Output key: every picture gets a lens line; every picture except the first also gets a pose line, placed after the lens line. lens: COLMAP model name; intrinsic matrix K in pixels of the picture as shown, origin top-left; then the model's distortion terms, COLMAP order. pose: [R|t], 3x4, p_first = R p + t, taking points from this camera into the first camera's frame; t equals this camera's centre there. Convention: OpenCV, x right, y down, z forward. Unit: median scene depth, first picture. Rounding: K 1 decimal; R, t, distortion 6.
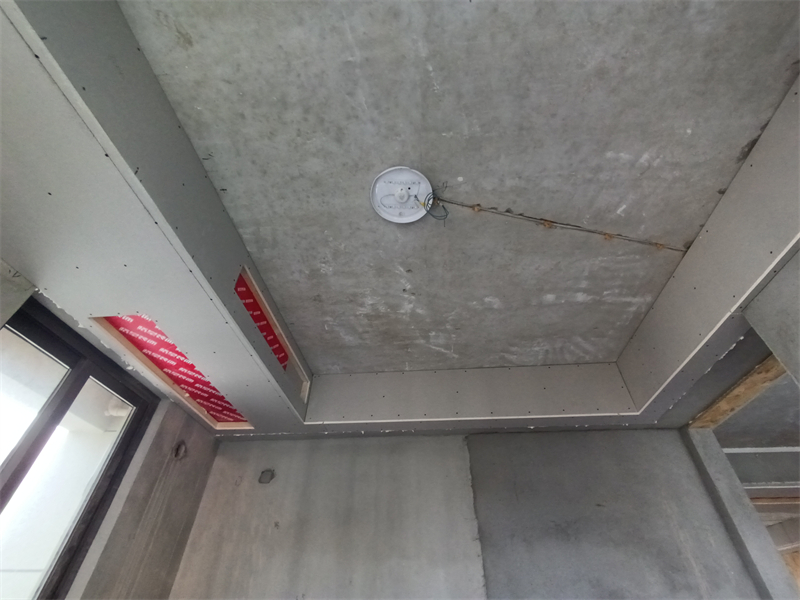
lens RADIAL K [[367.7, 0, 397.8], [0, 367.7, 304.7], [0, 0, 1]] dist [-0.006026, 0.002789]
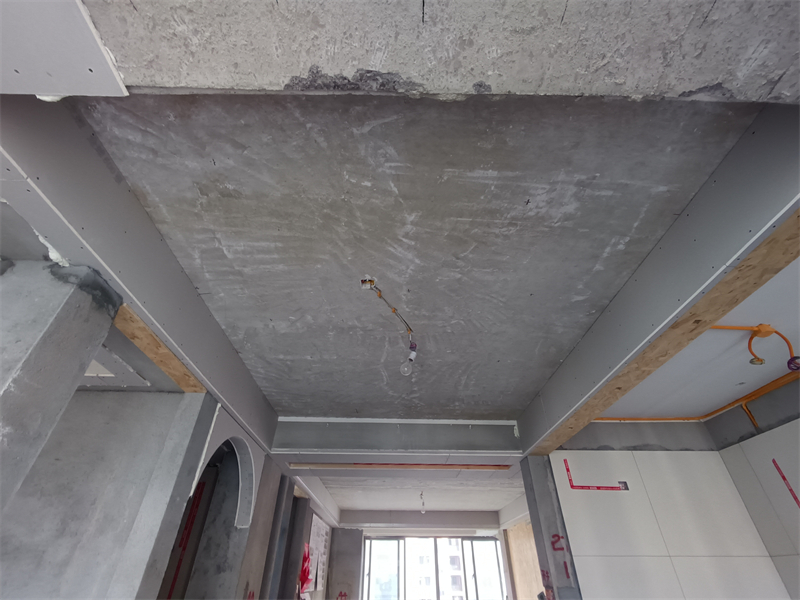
lens RADIAL K [[367.7, 0, 398.2], [0, 367.7, 305.2], [0, 0, 1]] dist [-0.006026, 0.002789]
pose [[0.992209, 0.066113, 0.105595, 1.498481], [-0.073718, 0.994832, 0.069825, -0.036334], [-0.100433, -0.077065, 0.991955, -0.102890]]
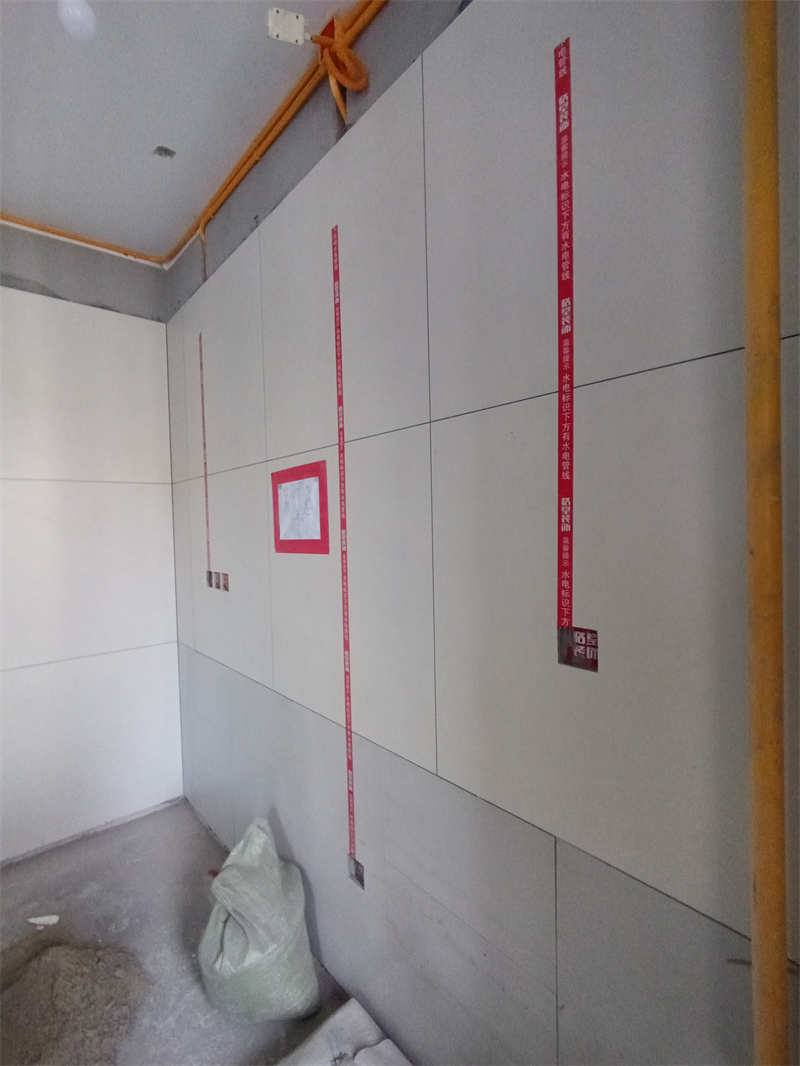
lens RADIAL K [[489.9, 0, 397.2], [0, 489.9, 537.4], [0, 0, 1]] dist [-0.006026, 0.002789]
pose [[0.686651, -0.065058, 0.724071, 2.773690], [-0.450176, 0.744005, 0.493760, 0.200379], [-0.570835, -0.665000, 0.481584, 0.115239]]
